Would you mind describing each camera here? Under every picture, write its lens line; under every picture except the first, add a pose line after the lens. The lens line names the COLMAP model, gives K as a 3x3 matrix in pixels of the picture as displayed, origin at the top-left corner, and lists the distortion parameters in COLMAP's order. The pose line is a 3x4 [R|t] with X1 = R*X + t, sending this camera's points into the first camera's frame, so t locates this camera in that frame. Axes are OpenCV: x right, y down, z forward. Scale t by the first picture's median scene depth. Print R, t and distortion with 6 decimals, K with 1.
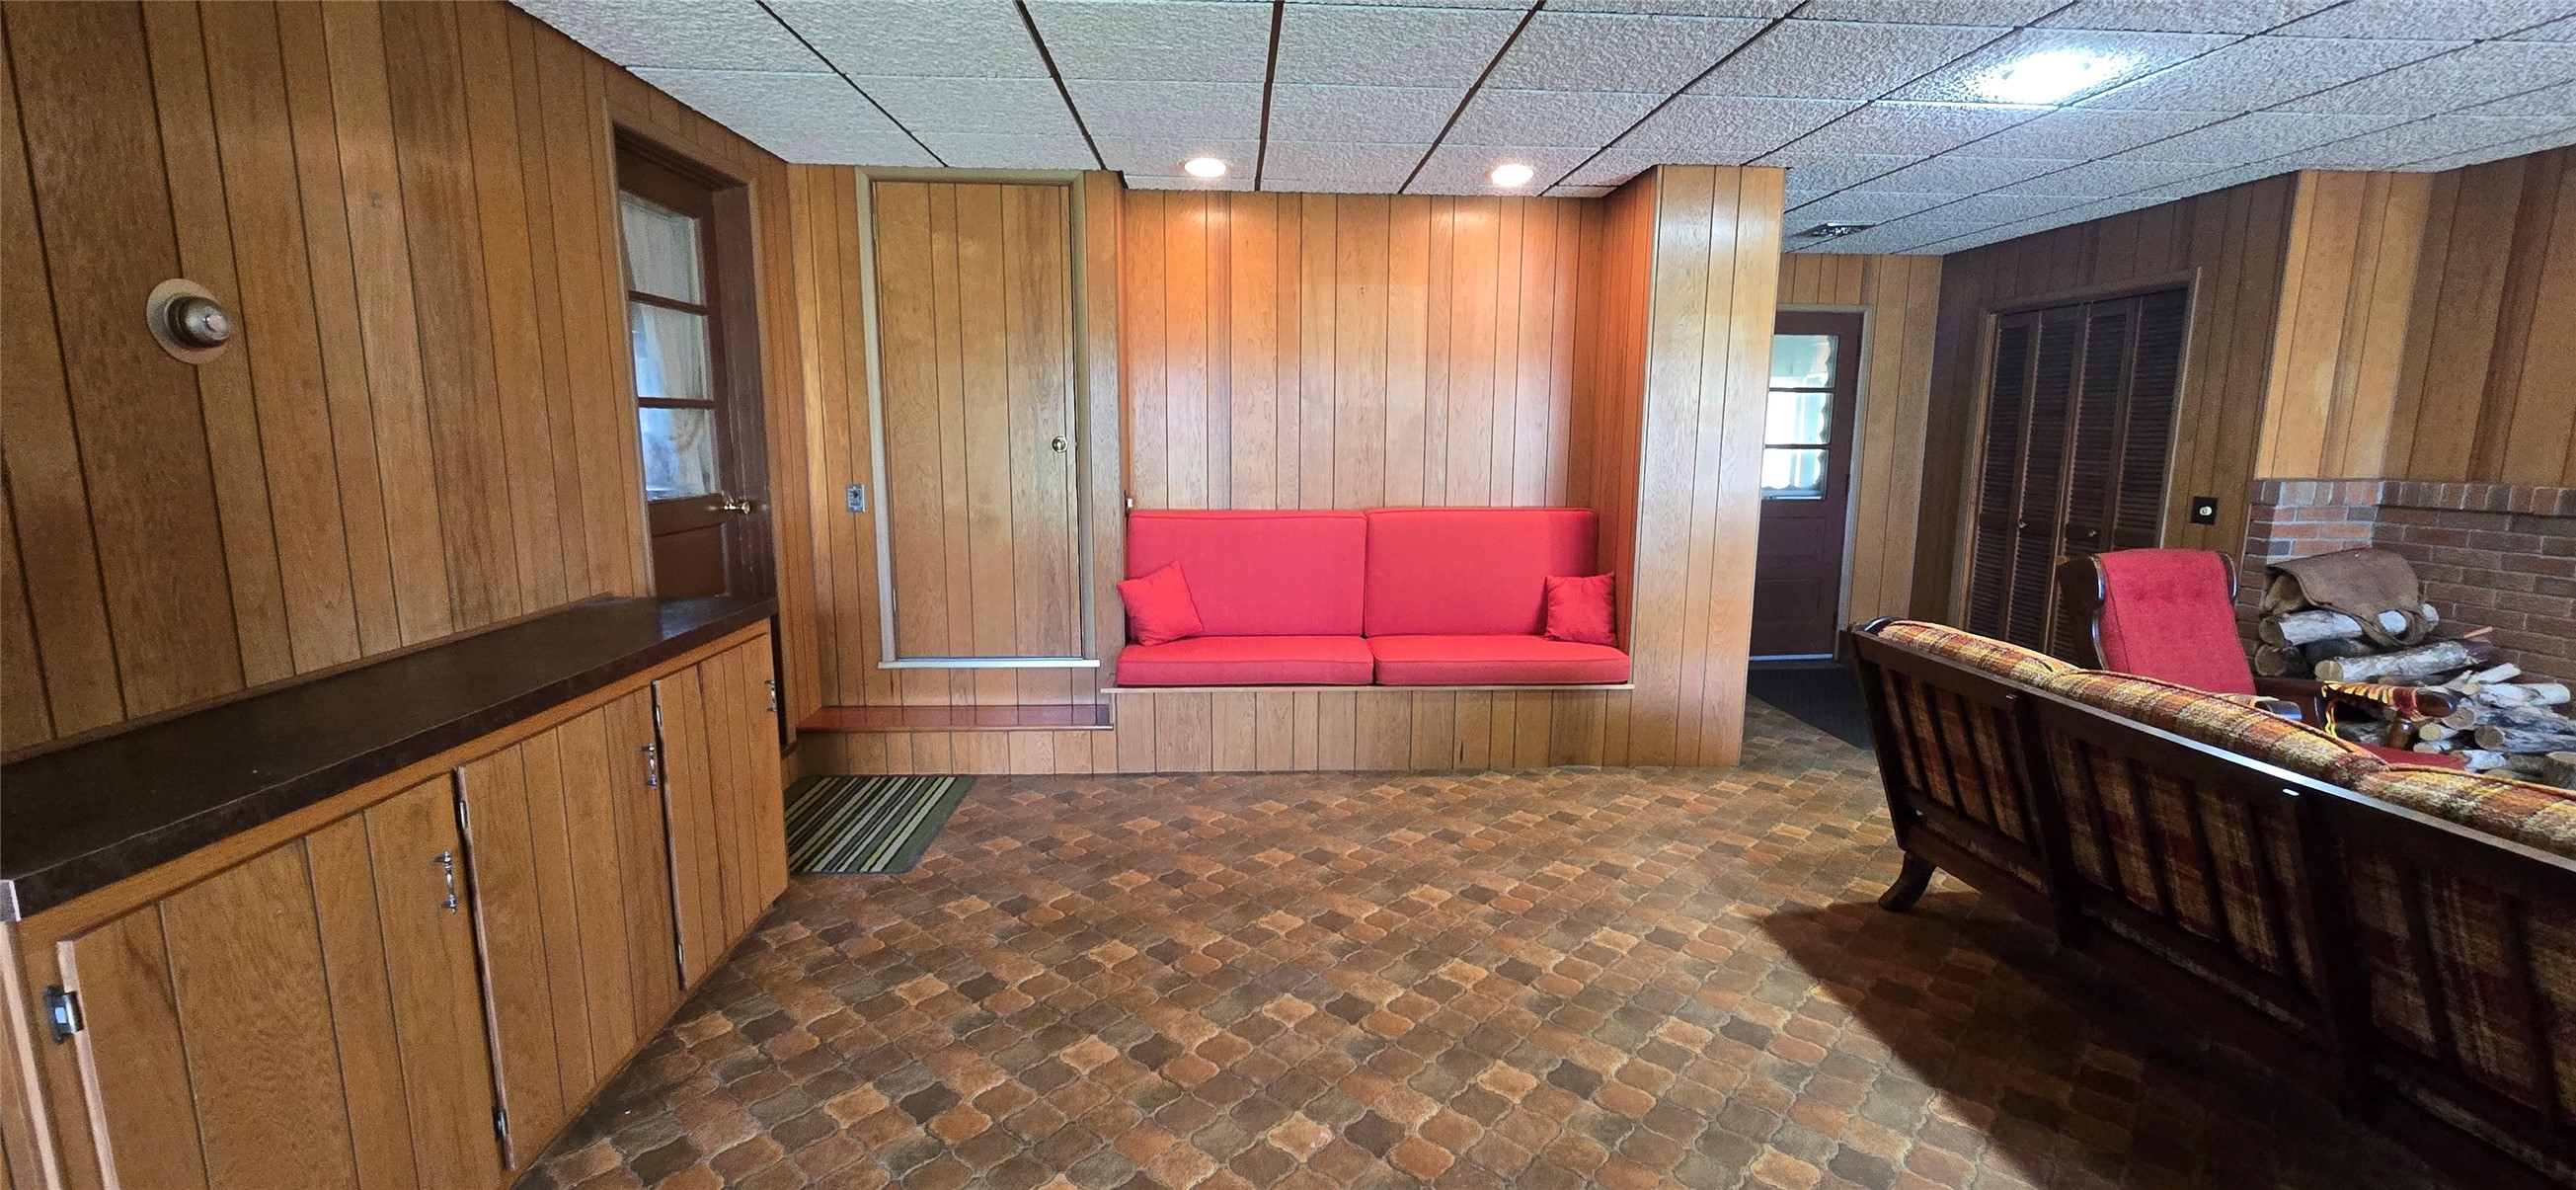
lens RADIAL K [[1061.0, 0, 1294.3], [0, 1061.0, 600.6], [0, 0, 1]] dist [-0.001409, -0.000084]
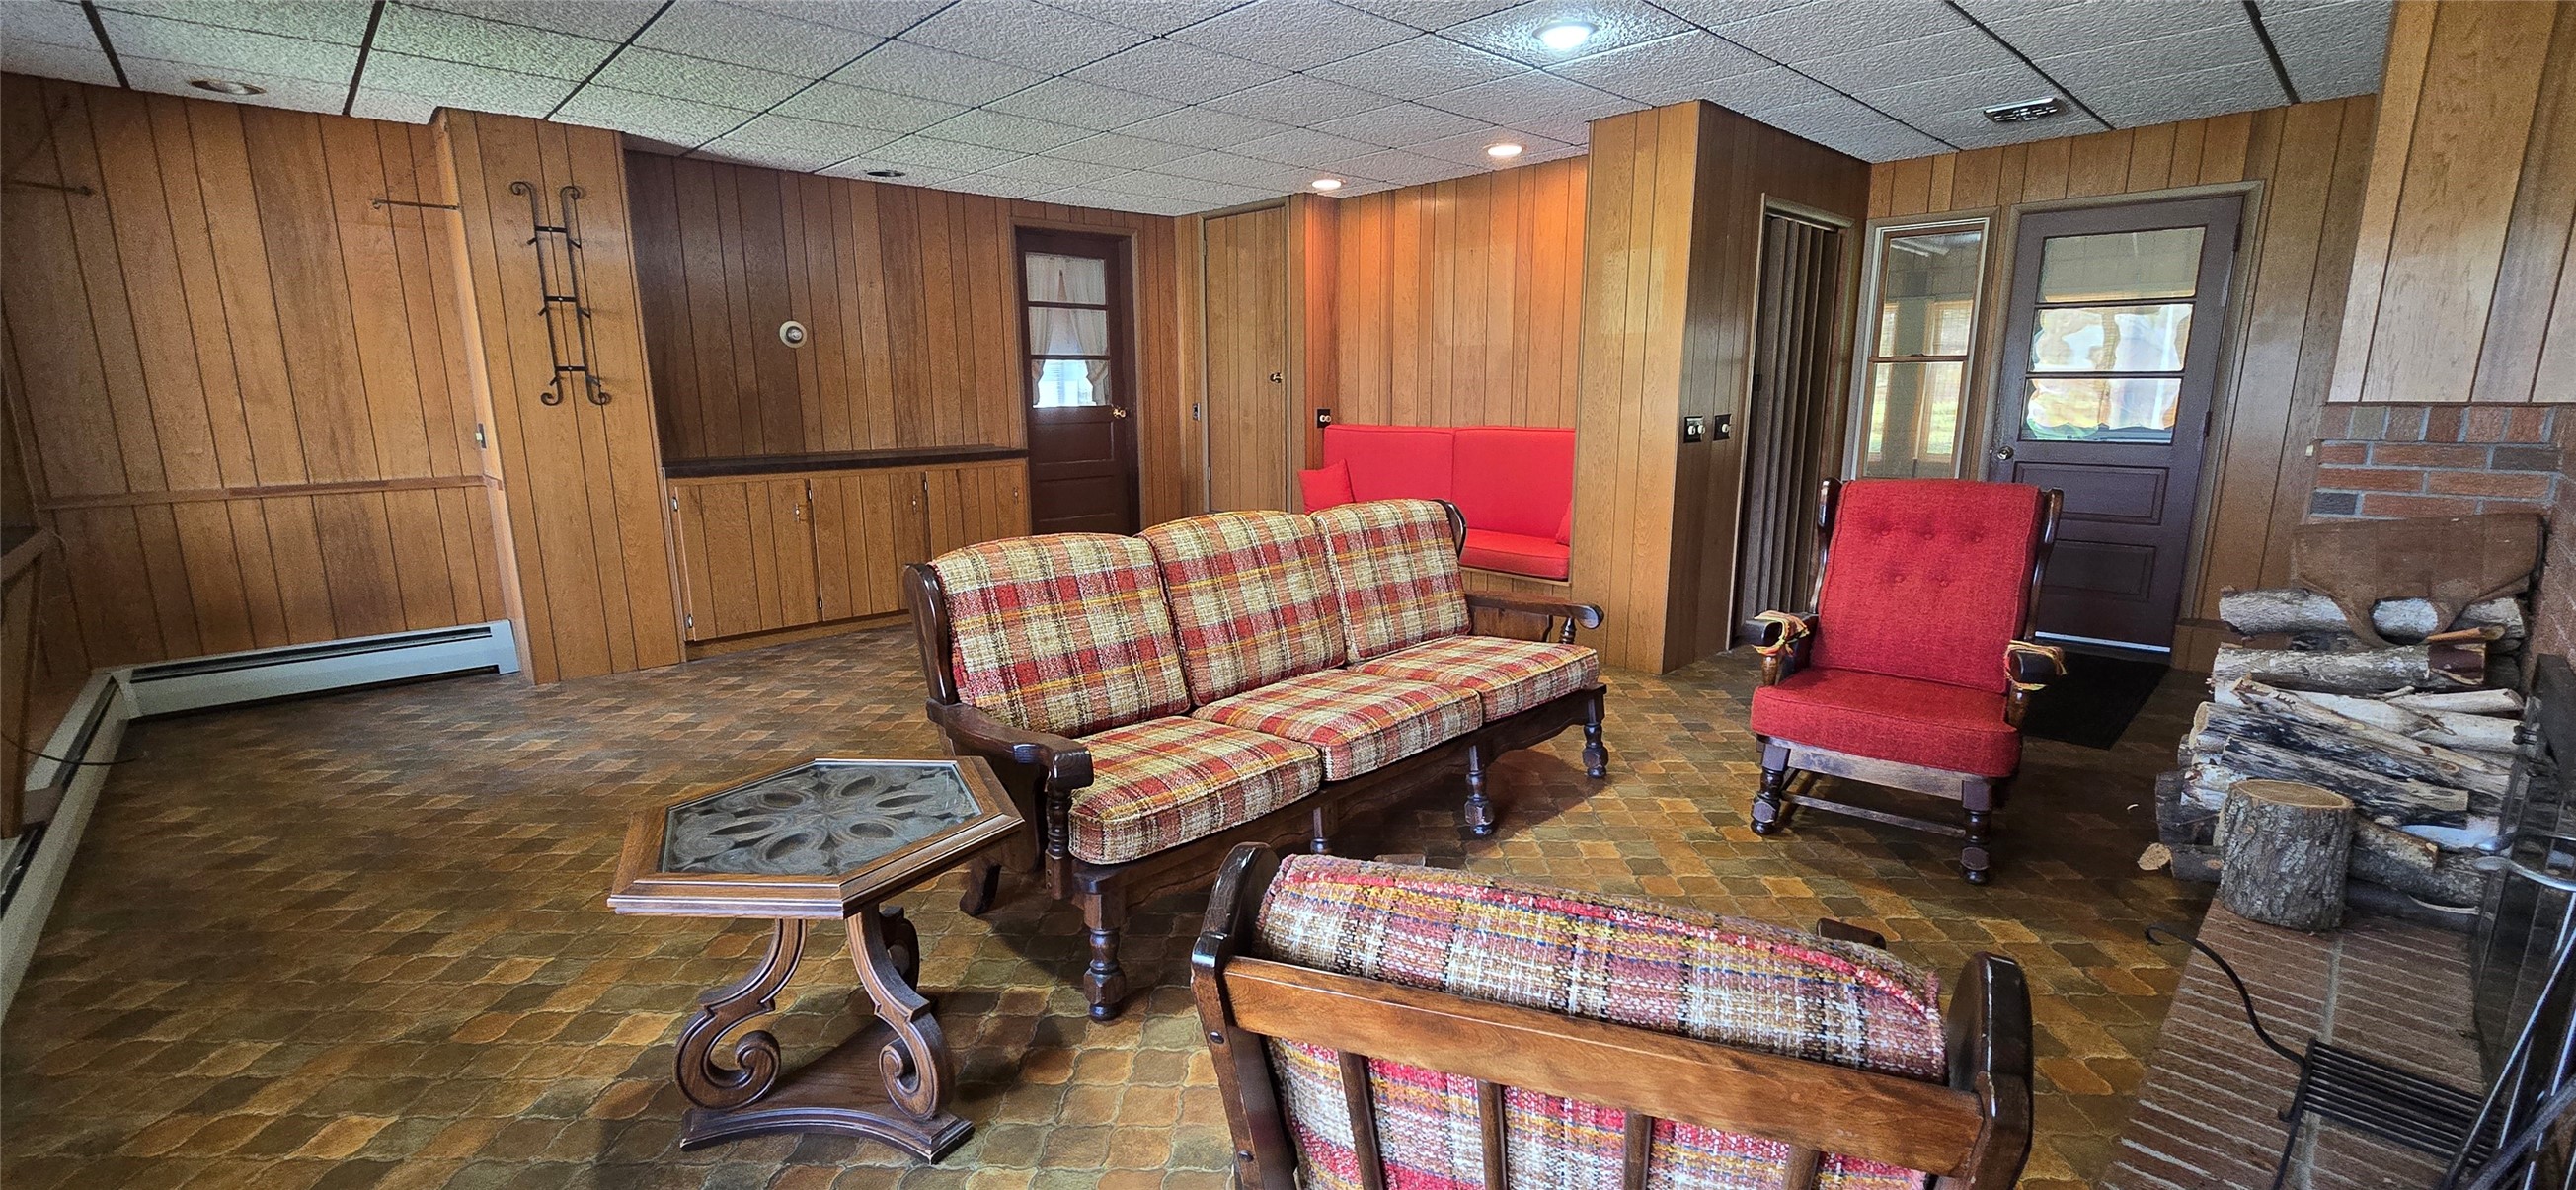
lens RADIAL K [[1061.0, 0, 1294.3], [0, 1061.0, 600.6], [0, 0, 1]] dist [-0.001409, -0.000084]
pose [[0.643629, 0.144148, -0.751641, 1.151156], [-0.113403, 0.989224, 0.092605, 0.030115], [0.756890, 0.025636, 0.653040, 0.033863]]
